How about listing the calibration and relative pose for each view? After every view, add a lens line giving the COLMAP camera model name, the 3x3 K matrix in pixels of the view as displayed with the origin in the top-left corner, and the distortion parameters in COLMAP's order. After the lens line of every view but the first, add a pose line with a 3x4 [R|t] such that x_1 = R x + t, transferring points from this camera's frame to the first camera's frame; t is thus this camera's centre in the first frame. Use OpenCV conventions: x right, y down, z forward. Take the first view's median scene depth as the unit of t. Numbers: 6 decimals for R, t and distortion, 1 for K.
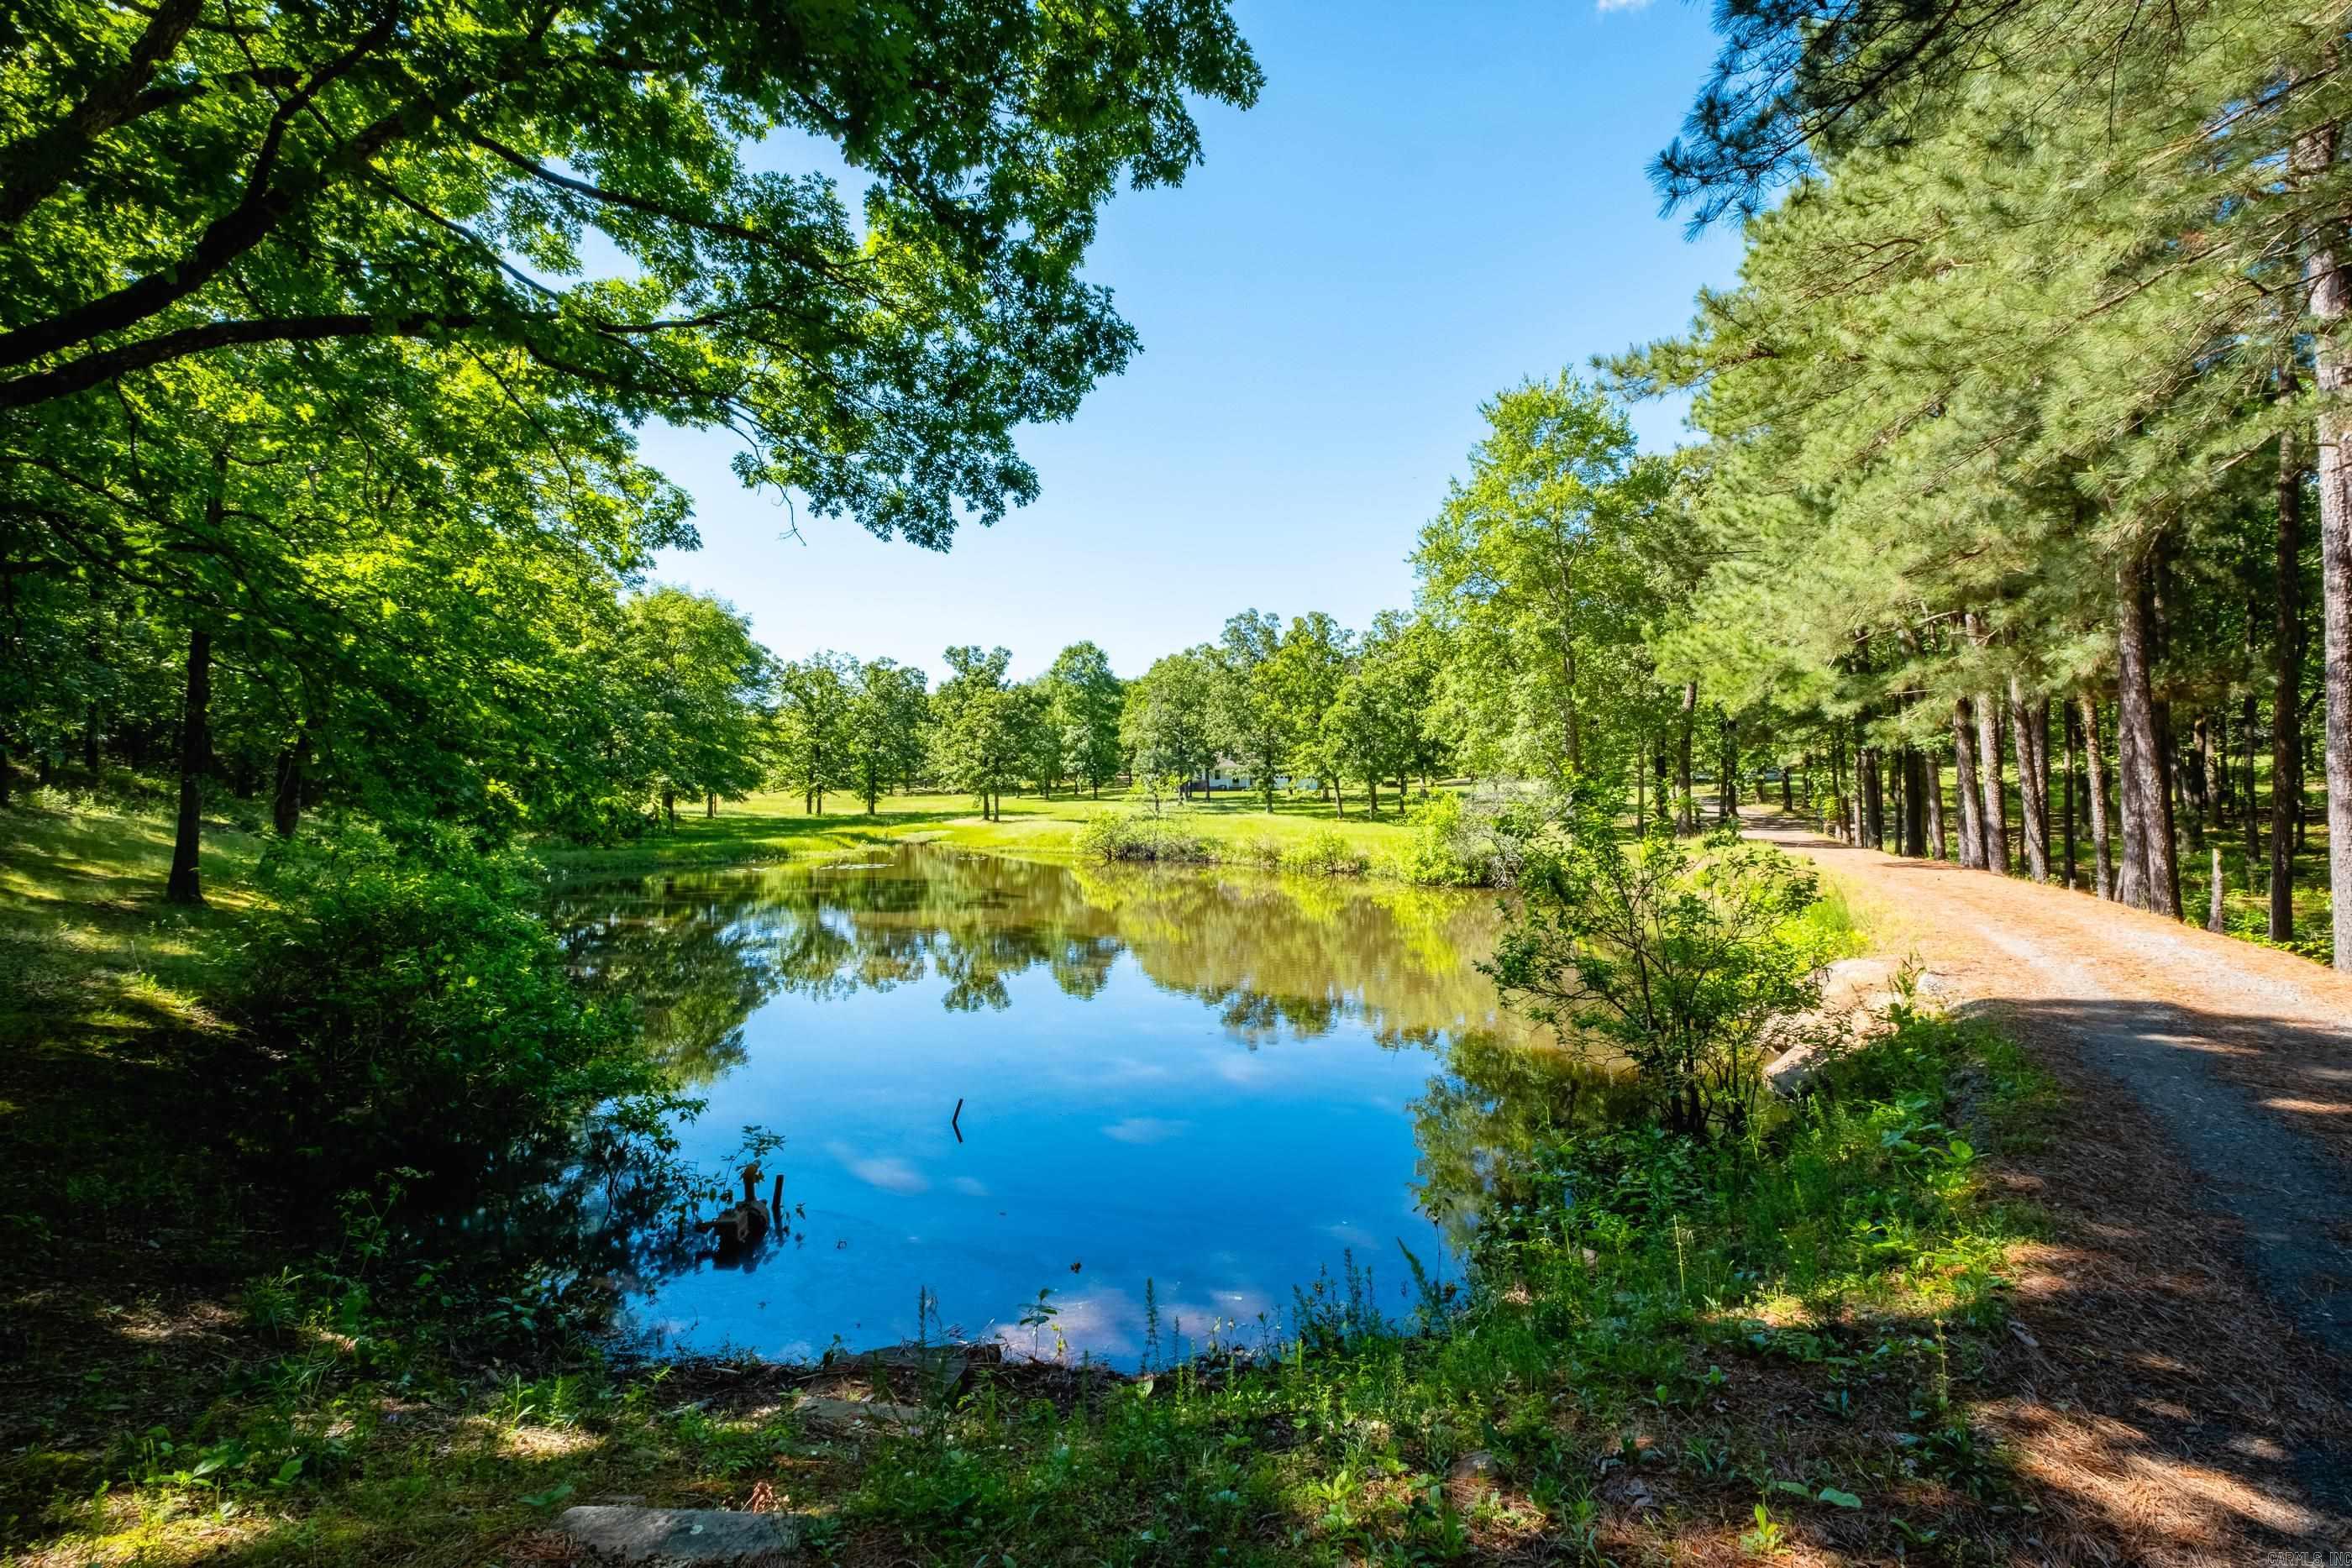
lens RADIAL K [[1018.7, 0, 1167.9], [0, 1018.7, 781.4], [0, 0, 1]] dist [0.002036, -0.000095]
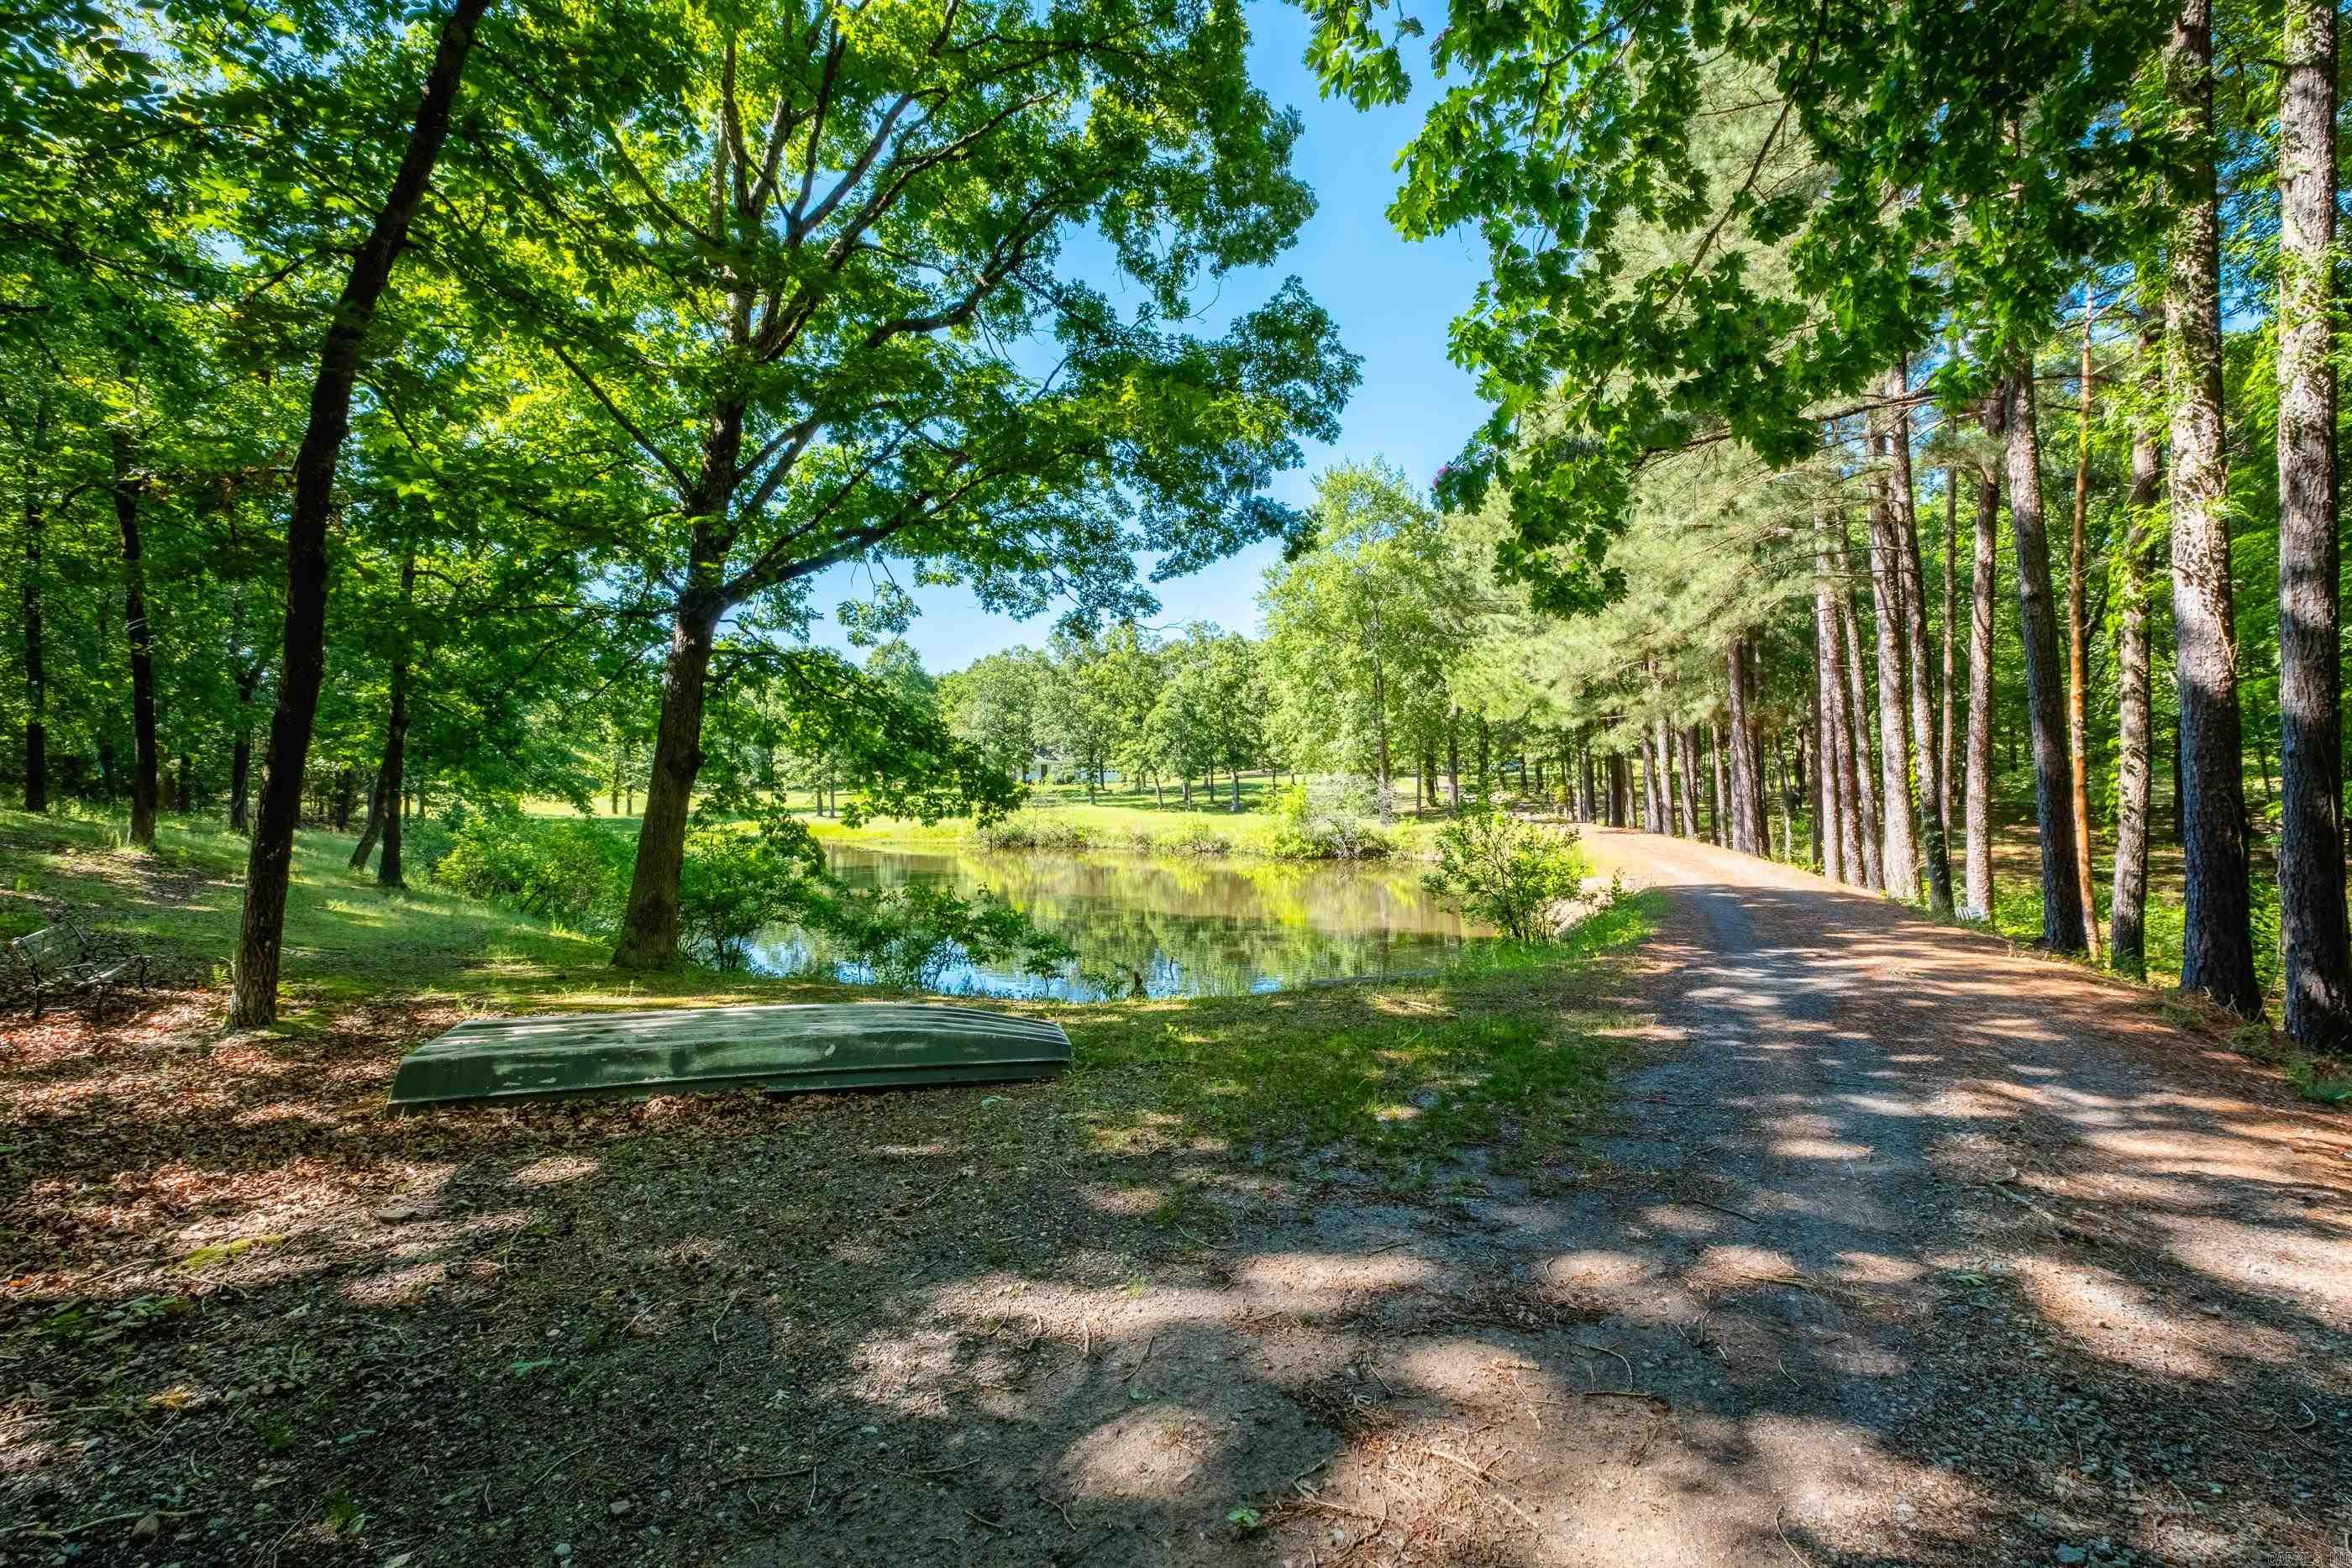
lens RADIAL K [[1018.7, 0, 1167.9], [0, 1018.7, 781.4], [0, 0, 1]] dist [0.002036, -0.000095]
pose [[0.975633, -0.010643, 0.219152, -0.146864], [0.009000, 0.999923, 0.008498, -0.006659], [-0.219226, -0.006318, 0.975654, -0.191354]]
